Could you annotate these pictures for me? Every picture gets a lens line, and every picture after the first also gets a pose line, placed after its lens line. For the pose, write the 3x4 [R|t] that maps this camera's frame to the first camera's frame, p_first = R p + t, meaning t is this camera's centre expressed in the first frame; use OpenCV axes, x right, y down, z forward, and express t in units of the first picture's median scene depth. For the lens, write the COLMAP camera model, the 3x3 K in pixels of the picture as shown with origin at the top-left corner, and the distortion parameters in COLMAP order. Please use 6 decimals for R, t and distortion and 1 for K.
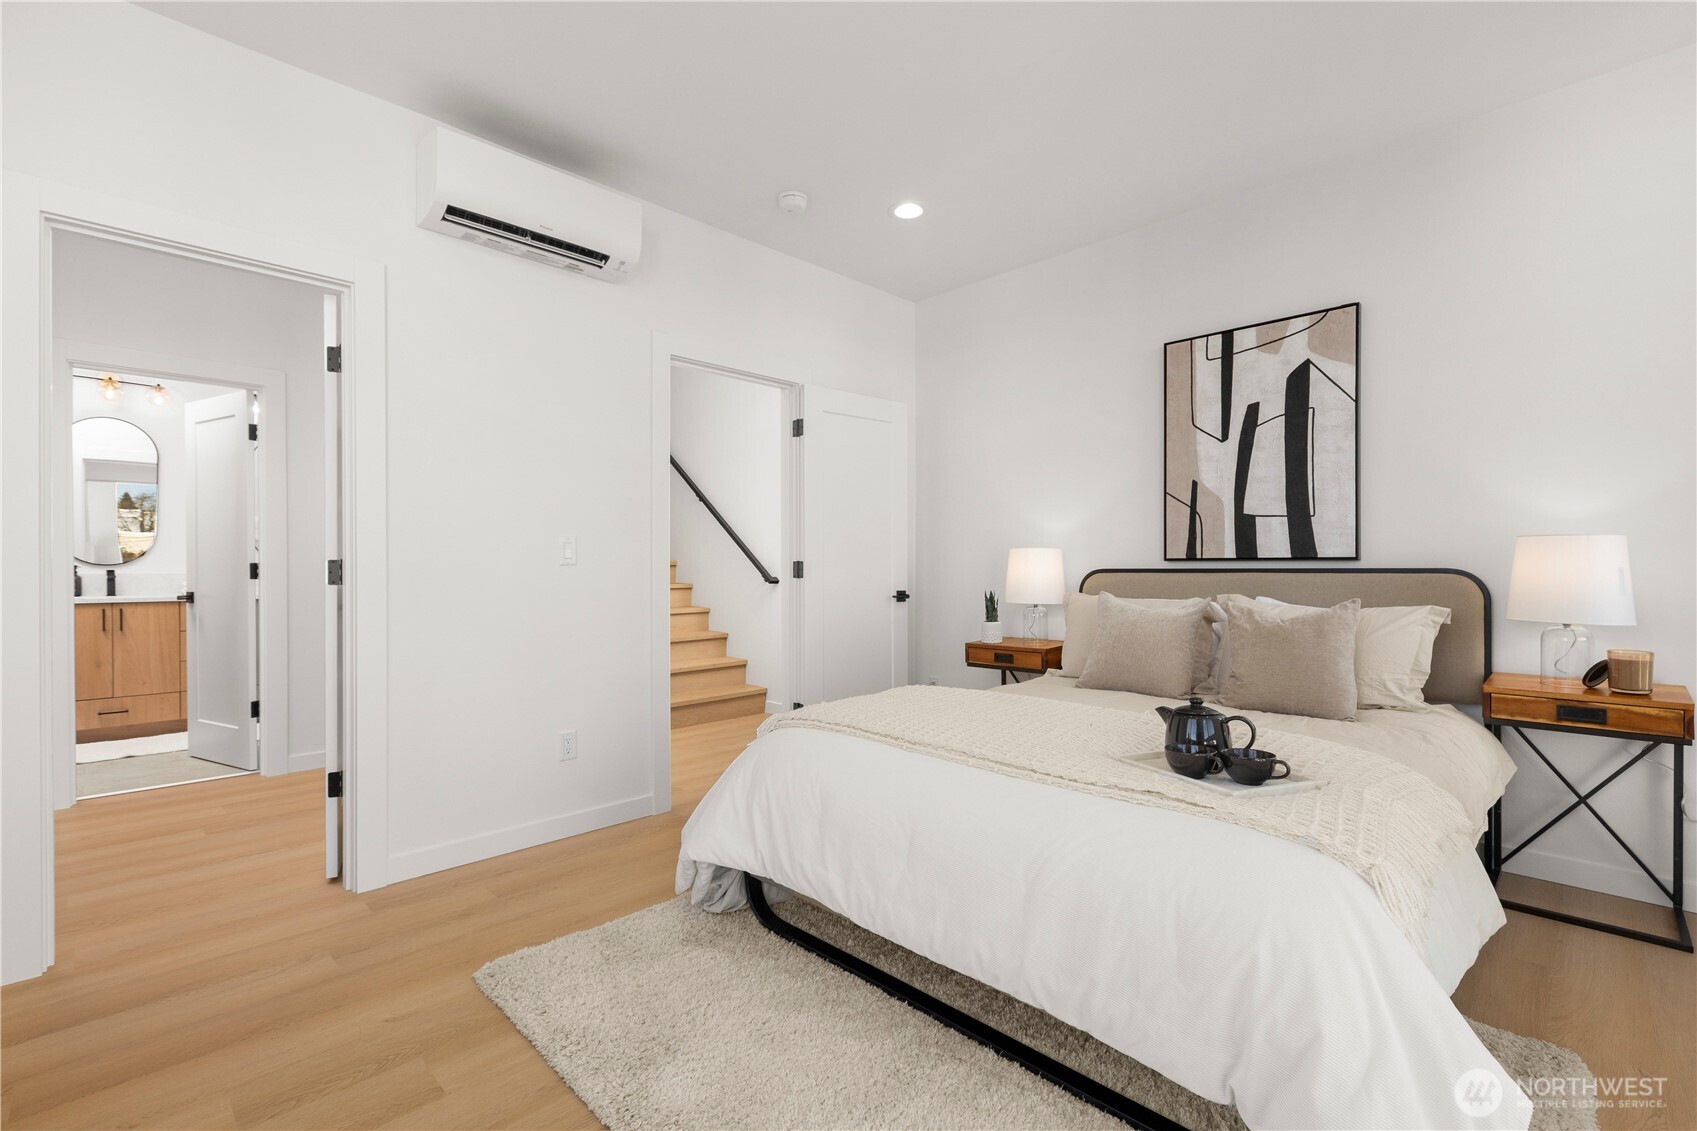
lens RADIAL K [[752.5, 0, 842.1], [0, 752.5, 570.8], [0, 0, 1]] dist [0.001384, 0.000076]
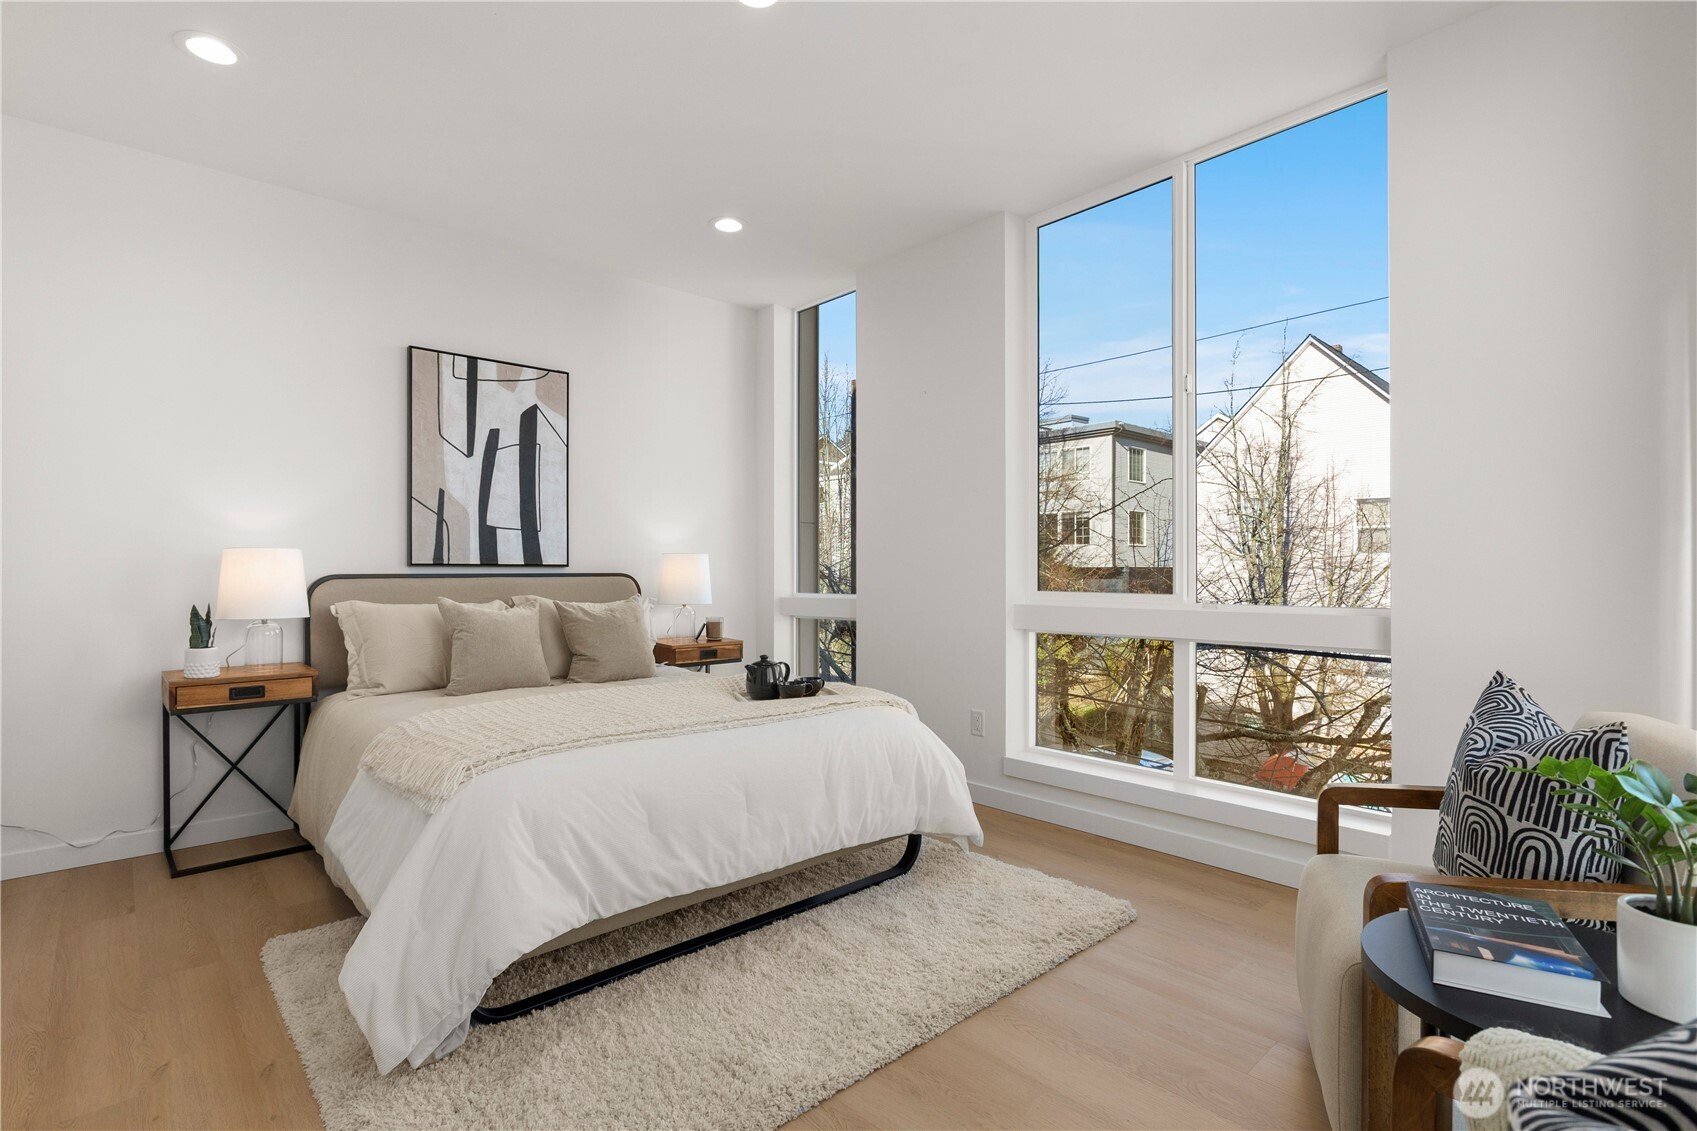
lens RADIAL K [[809.6, 0, 851.7], [0, 809.6, 567.4], [0, 0, 1]] dist [-0.000453, -0.000325]
pose [[0.042169, 0.007040, 0.999086, -0.653443], [0.006940, 0.999949, -0.007339, 0.000284], [-0.999086, 0.007243, 0.042118, 0.407761]]
